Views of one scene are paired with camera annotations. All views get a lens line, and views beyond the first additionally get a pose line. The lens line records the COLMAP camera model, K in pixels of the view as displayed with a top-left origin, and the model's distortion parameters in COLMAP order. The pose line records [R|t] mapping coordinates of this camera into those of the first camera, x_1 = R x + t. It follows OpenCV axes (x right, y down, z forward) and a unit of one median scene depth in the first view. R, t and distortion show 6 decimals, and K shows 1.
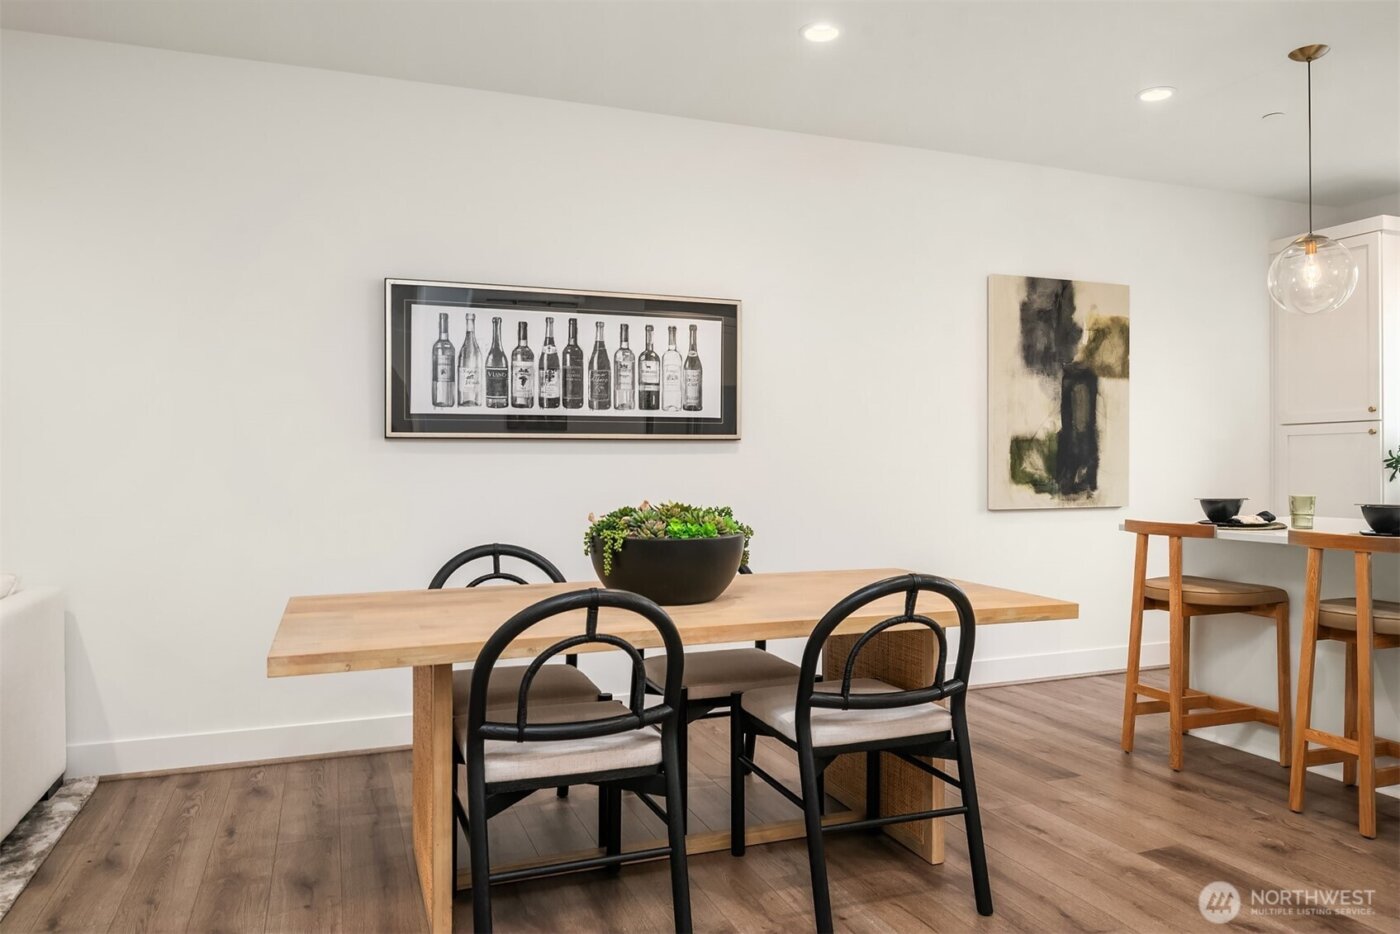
lens RADIAL K [[959.5, 0, 711.0], [0, 959.5, 471.5], [0, 0, 1]] dist [0.000783, -0.021499]
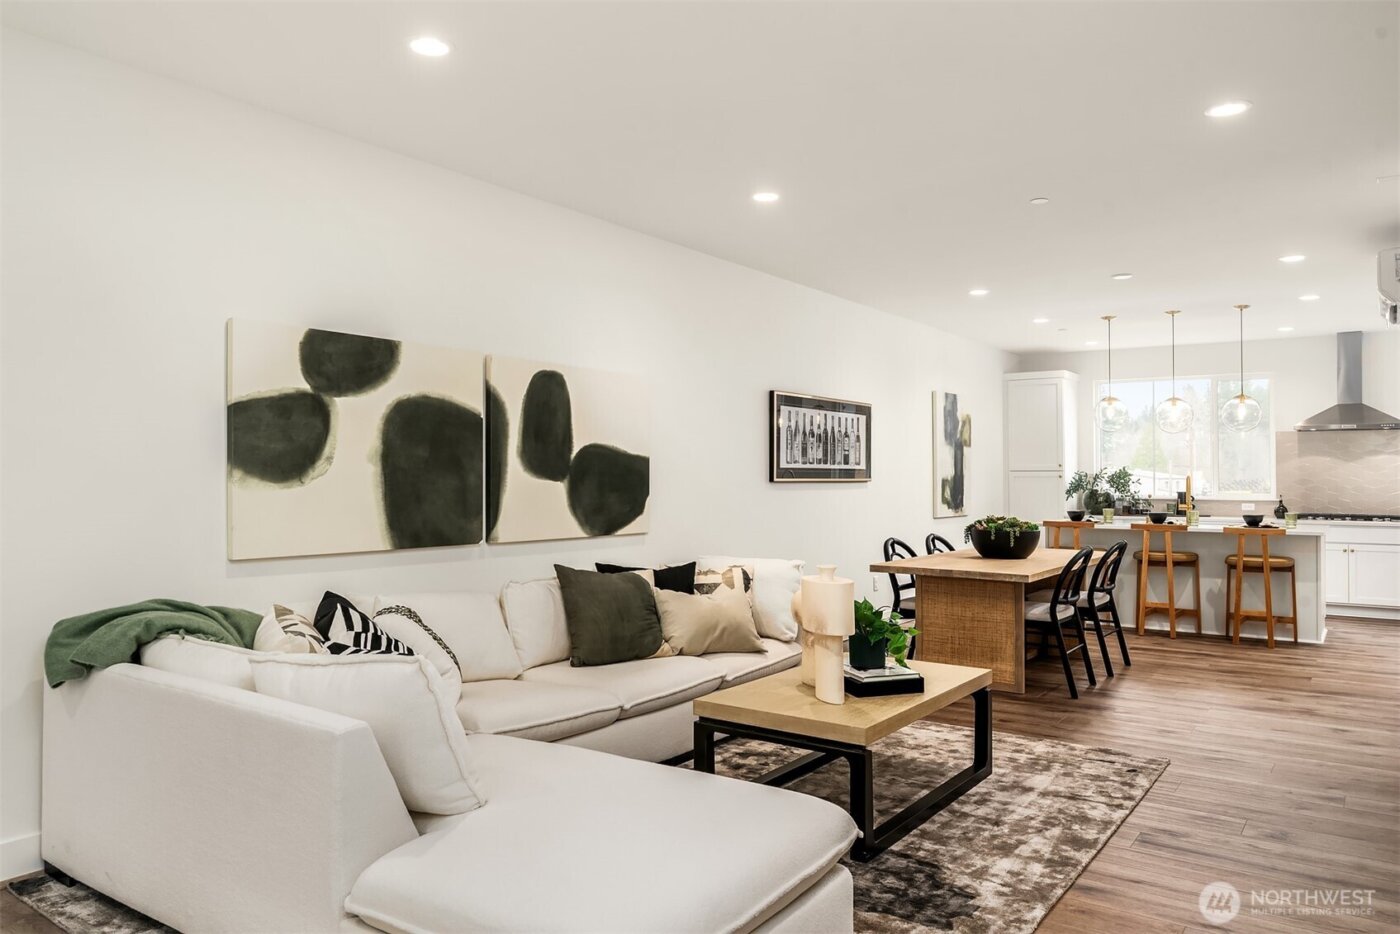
lens RADIAL K [[959.5, 0, 696.3], [0, 959.5, 467.5], [0, 0, 1]] dist [0.000783, -0.021499]
pose [[0.842200, 0.012197, 0.539028, -1.286025], [-0.002944, 0.999833, -0.018024, -0.026747], [-0.539157, 0.013593, 0.842095, -0.364376]]
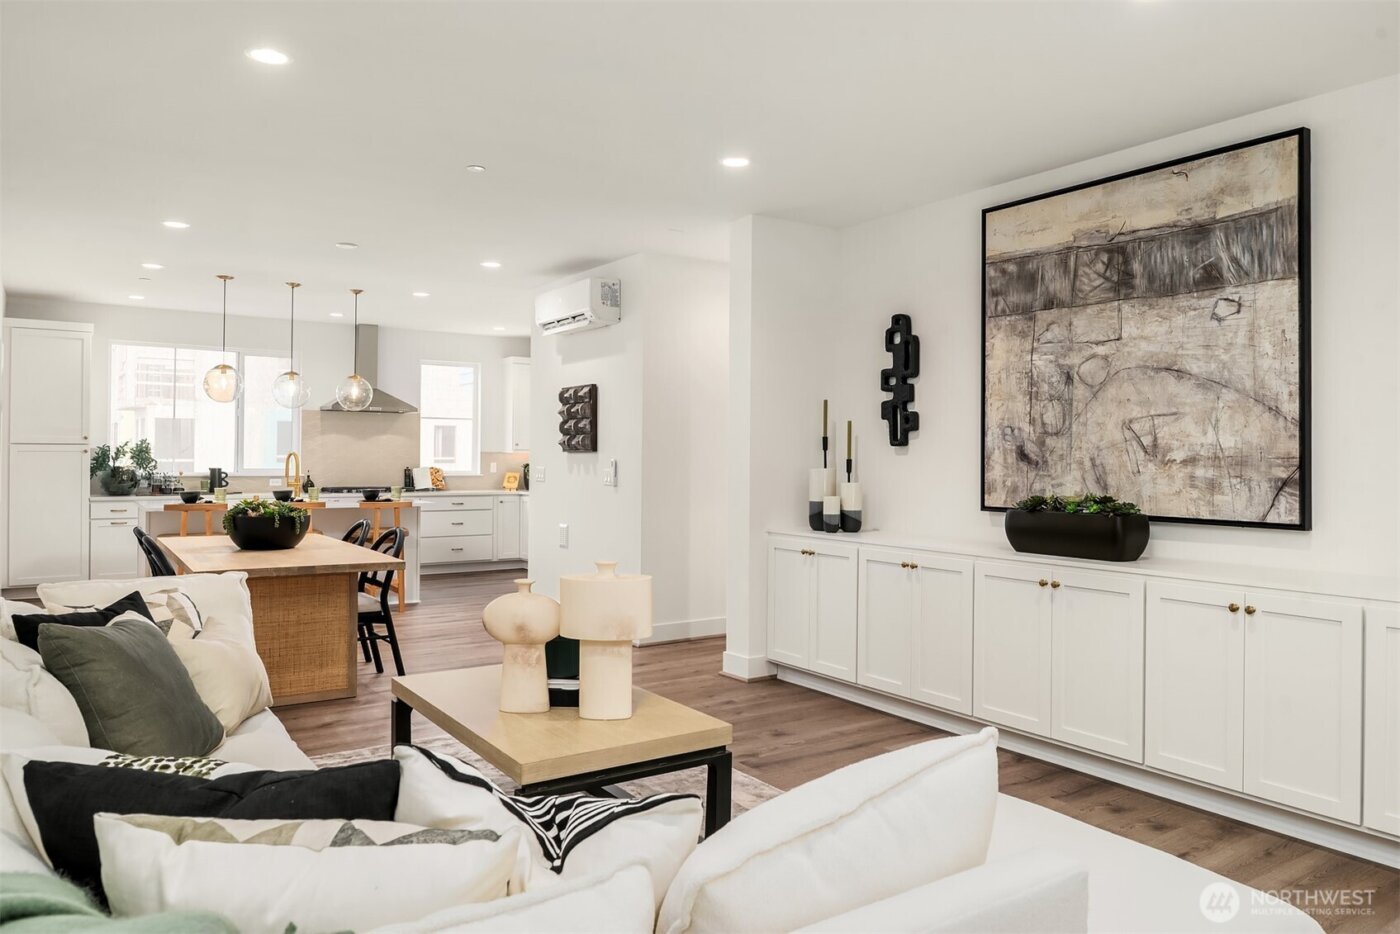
lens RADIAL K [[959.5, 0, 705.7], [0, 959.5, 443.0], [0, 0, 1]] dist [0.000783, -0.021499]
pose [[-0.223548, 0.018285, 0.974521, -1.453728], [-0.001338, 0.999817, -0.019067, -0.030887], [-0.974692, -0.005567, -0.223483, 0.378742]]
